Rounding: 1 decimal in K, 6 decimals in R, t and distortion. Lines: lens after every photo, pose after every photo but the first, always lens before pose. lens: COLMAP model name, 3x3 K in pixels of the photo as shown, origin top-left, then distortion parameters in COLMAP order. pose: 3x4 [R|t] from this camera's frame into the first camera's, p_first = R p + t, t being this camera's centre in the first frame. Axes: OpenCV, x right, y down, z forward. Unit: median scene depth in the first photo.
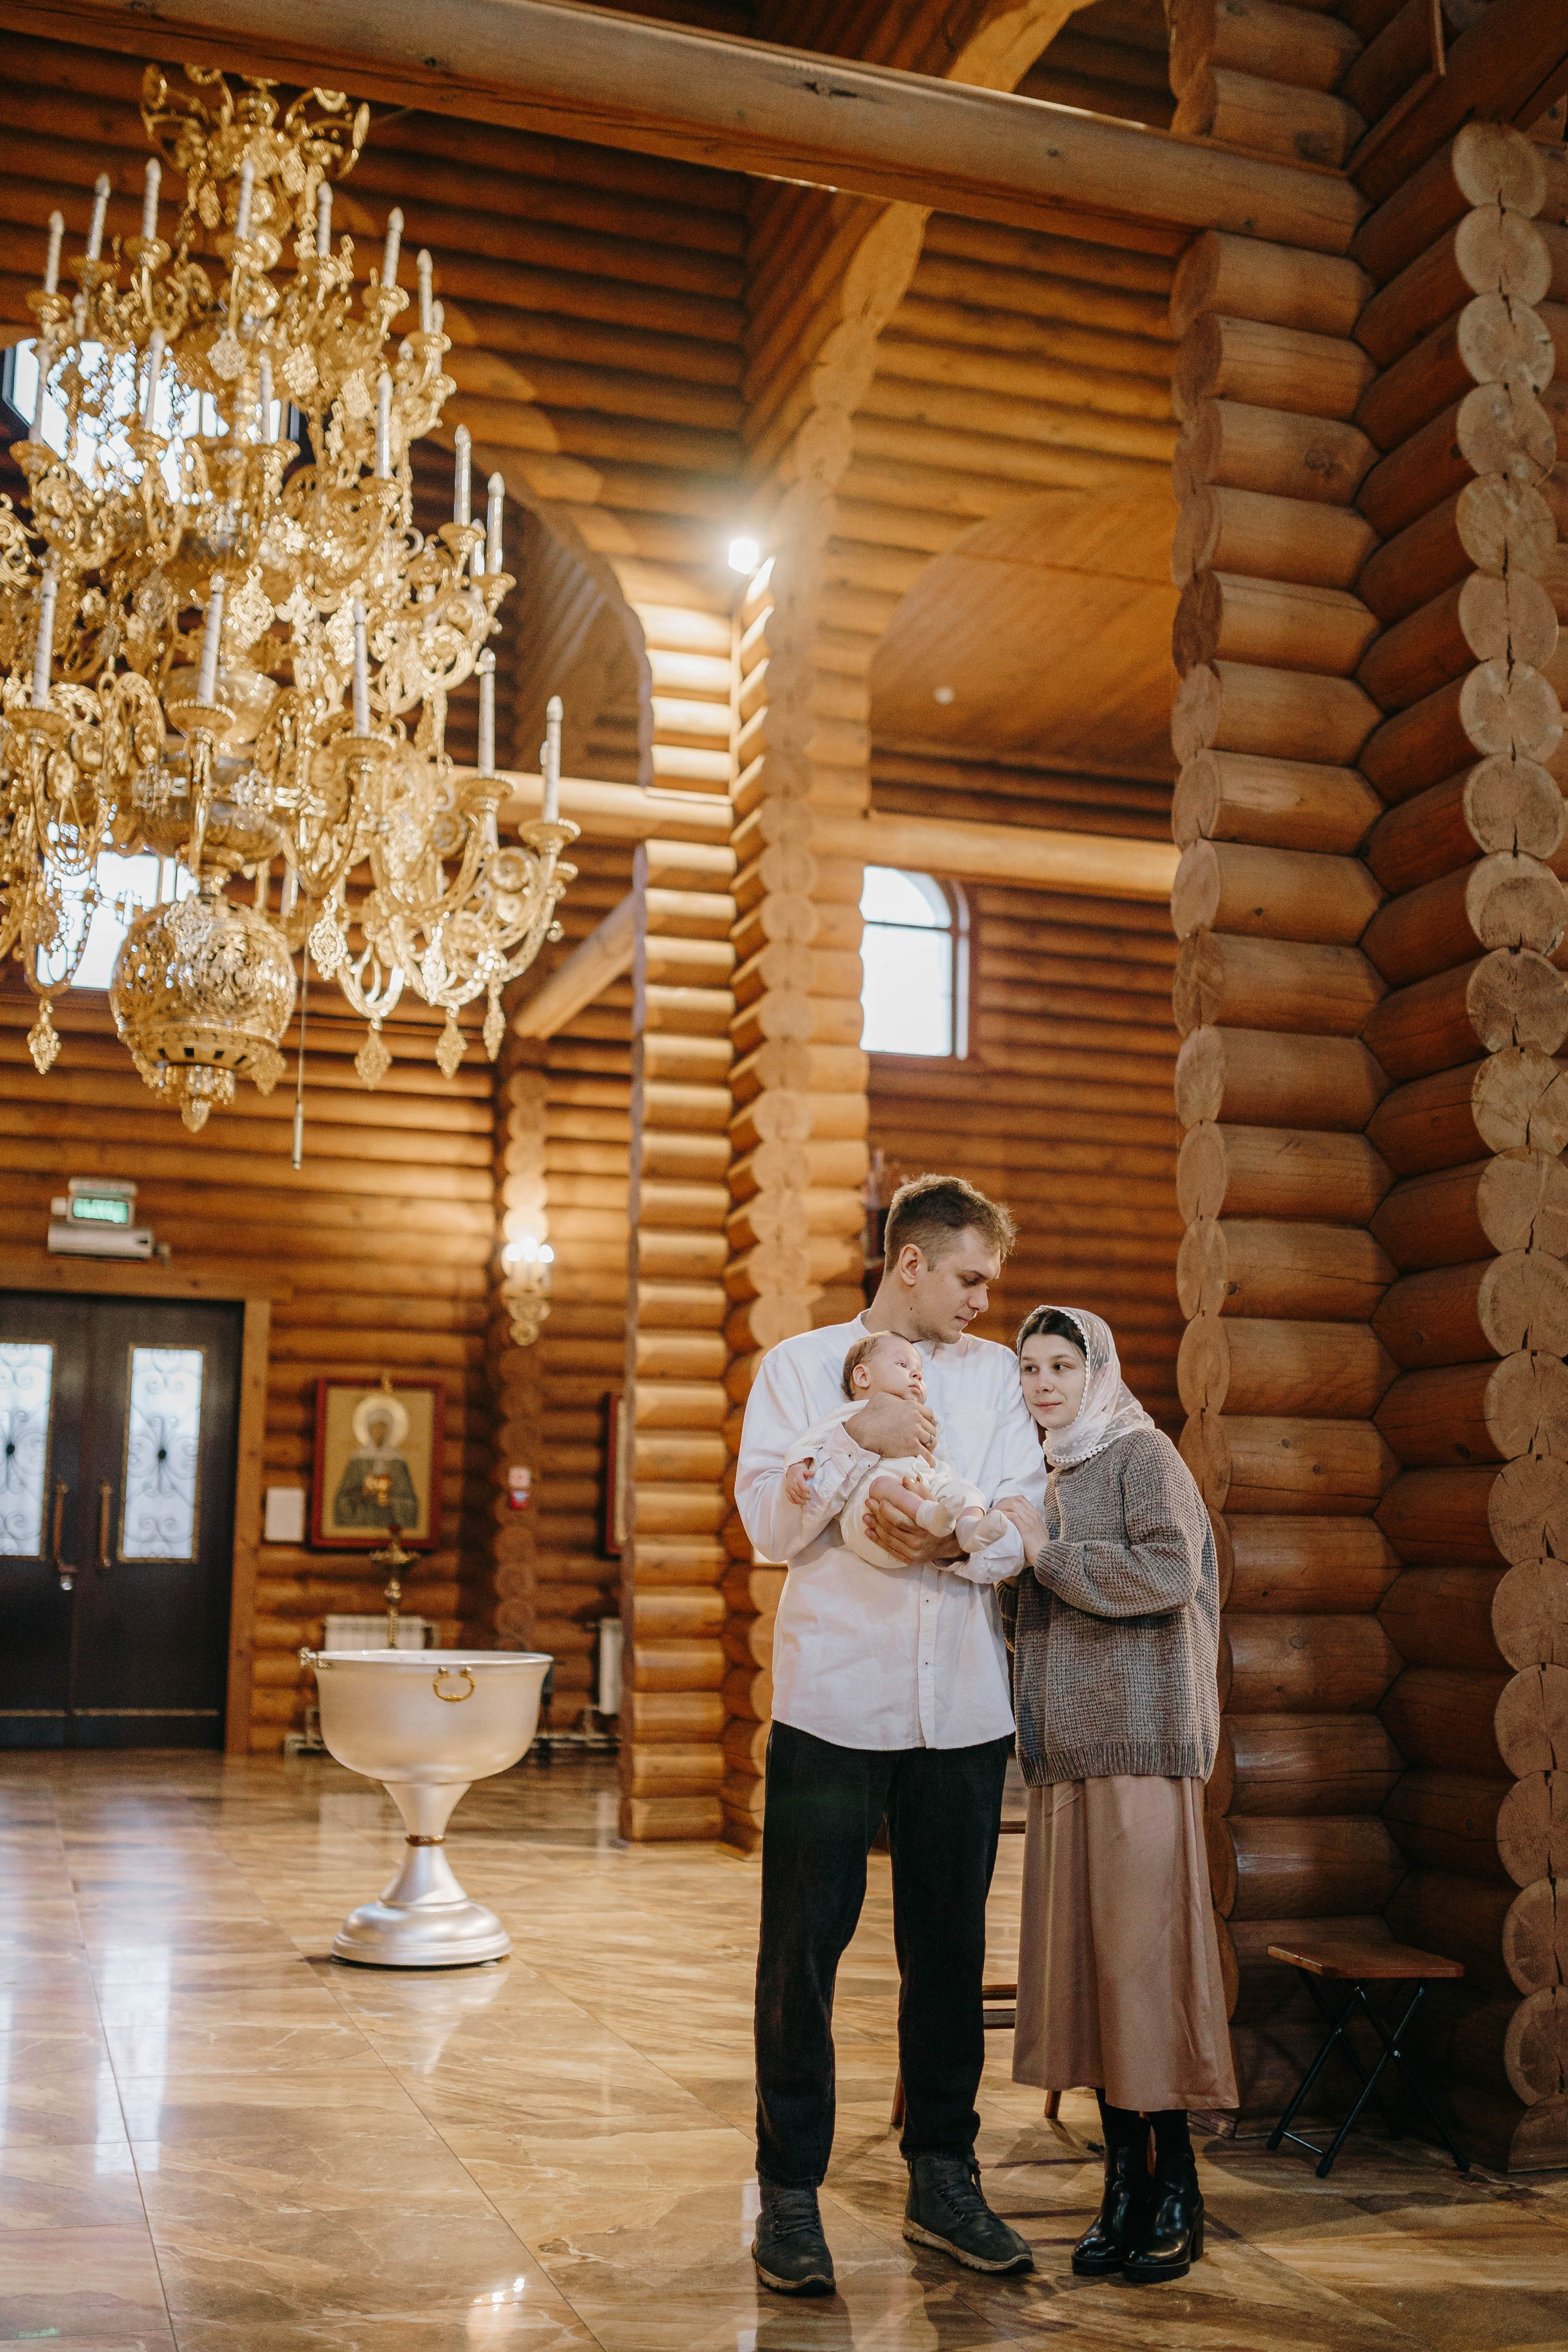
lens RADIAL K [[2403.1, 0, 784.0], [0, 2403.1, 1176.0], [0, 0, 1]] dist [-0.083427, 0.031358]
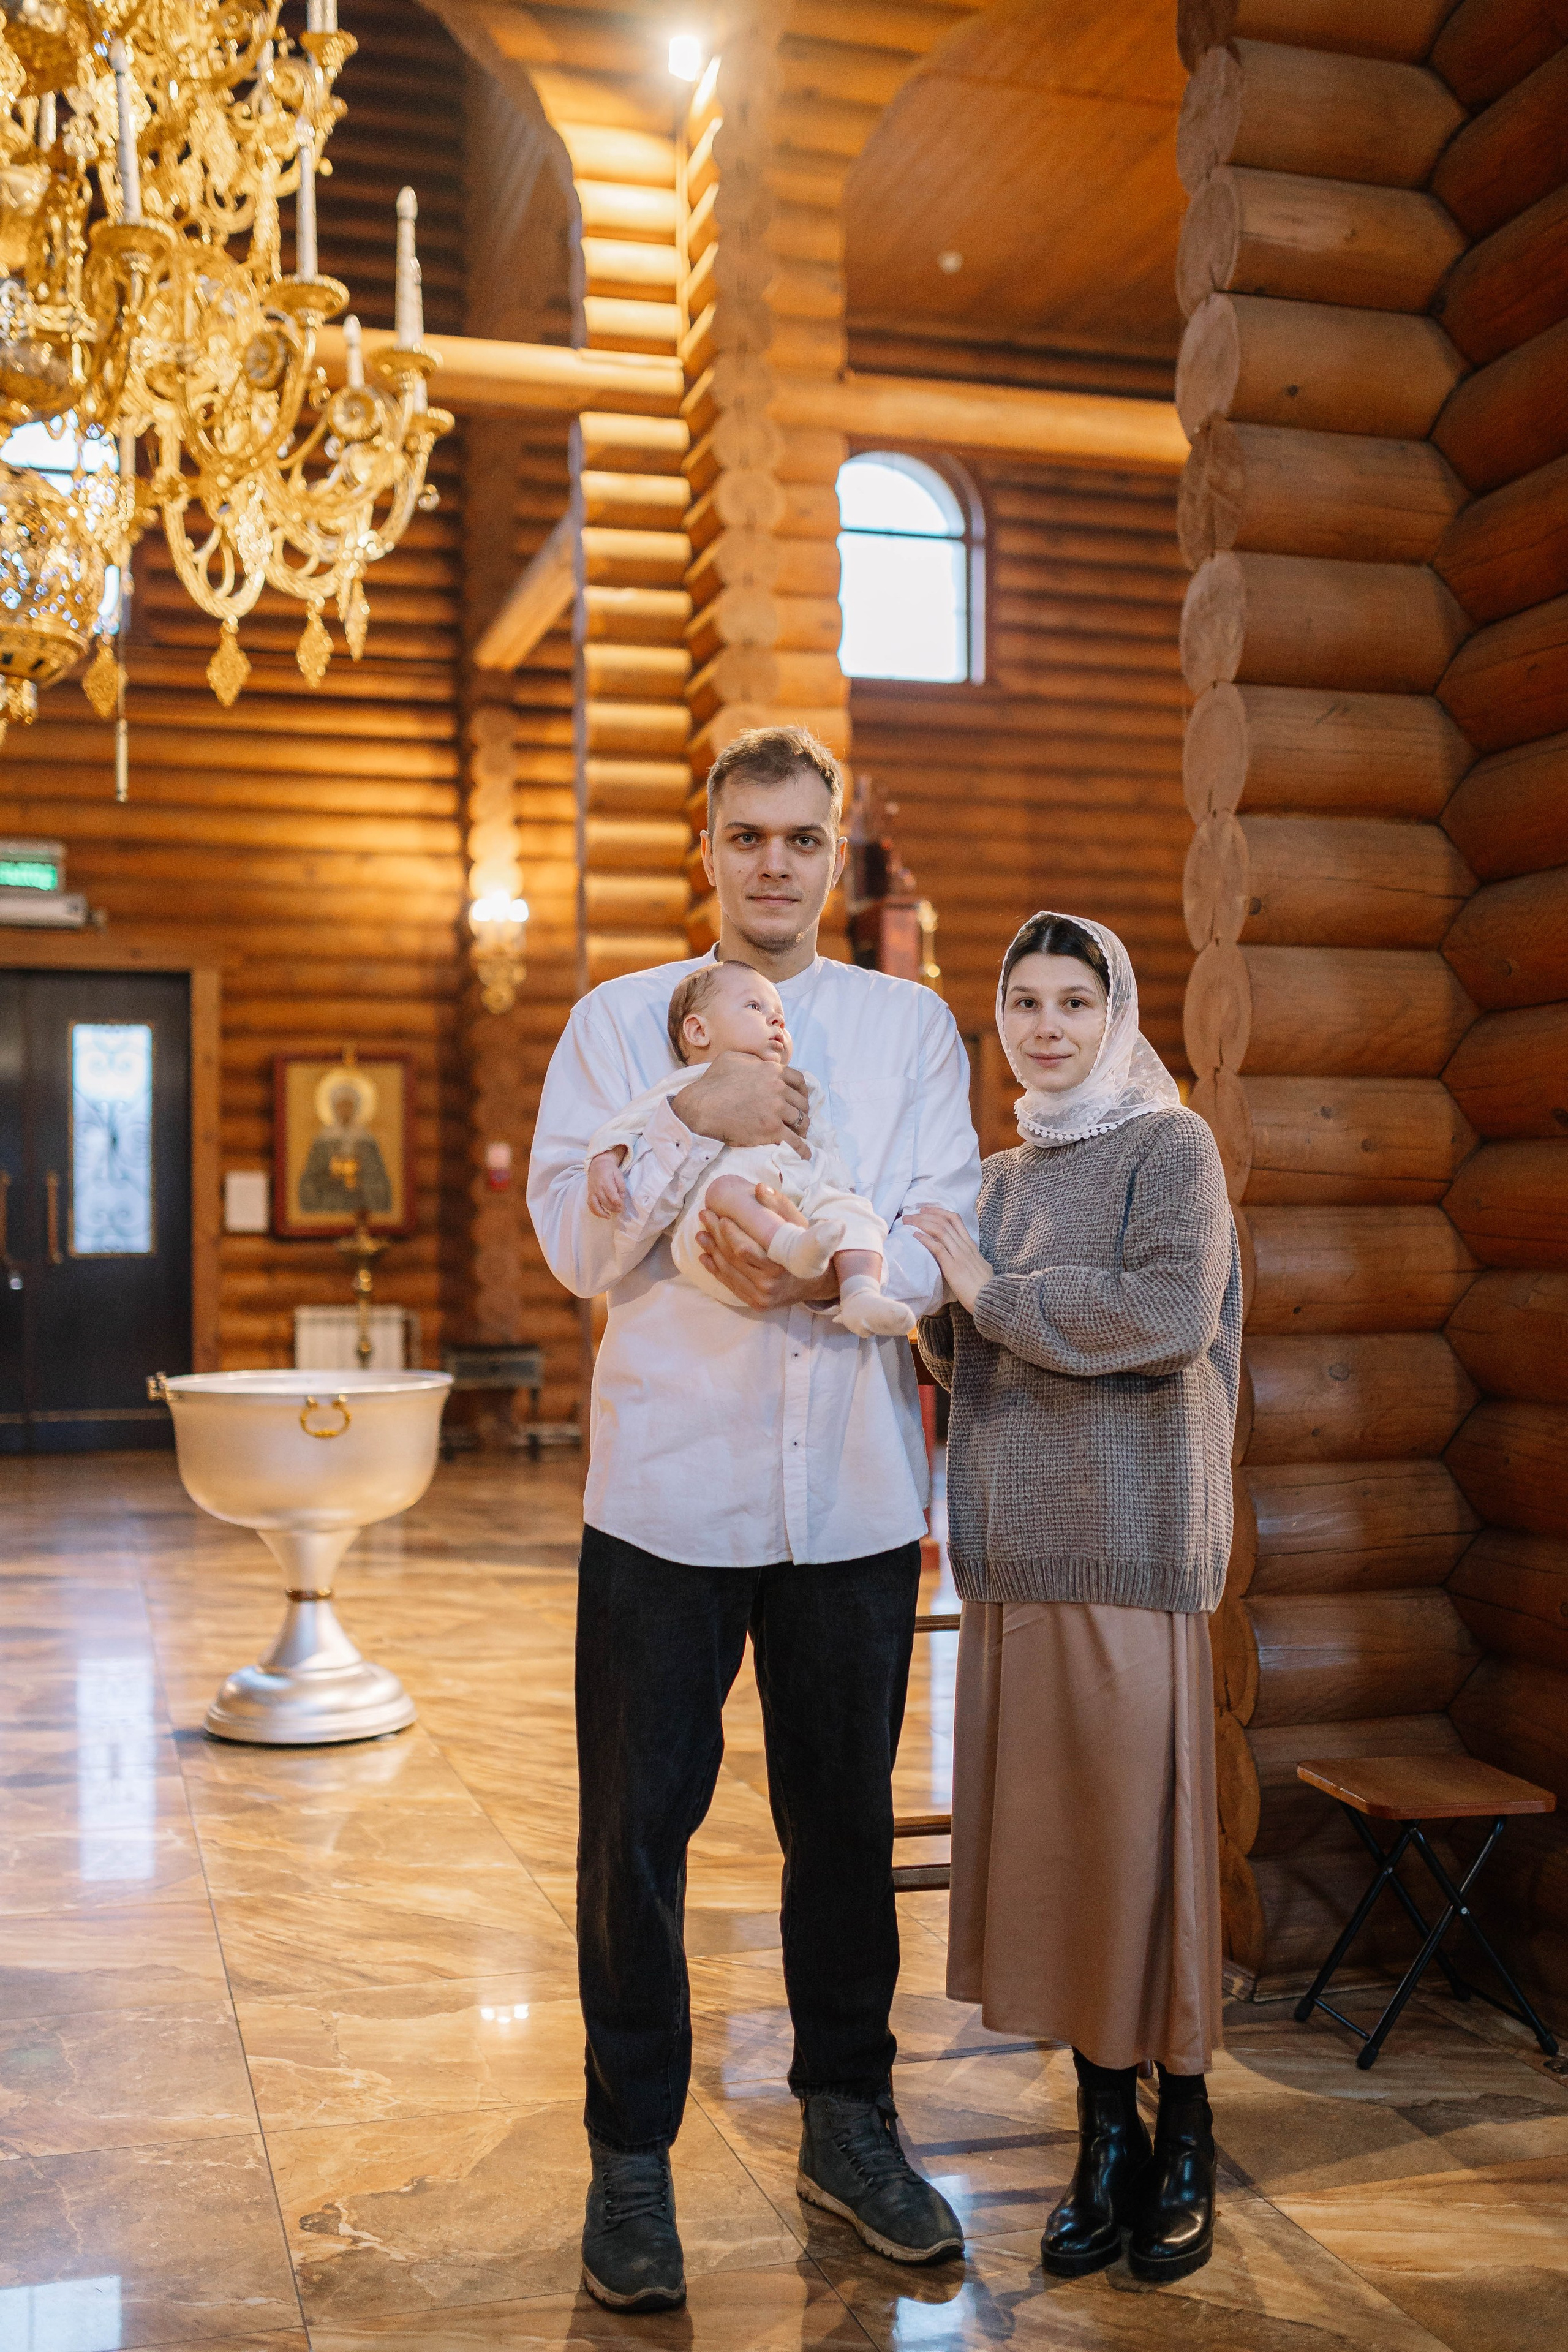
lens RADIAL K [[2410.5, 0, 785.0], [0, 2410.5, 1206.4], [0, 0, 1]] dist [-0.064122, 0.018283]
pose [[0.999539, -0.020514, -0.022379, 0.041455], [0.023663, 0.988259, 0.150947, 0.017060], [0.019020, -0.151407, 0.988288, 0.181338]]
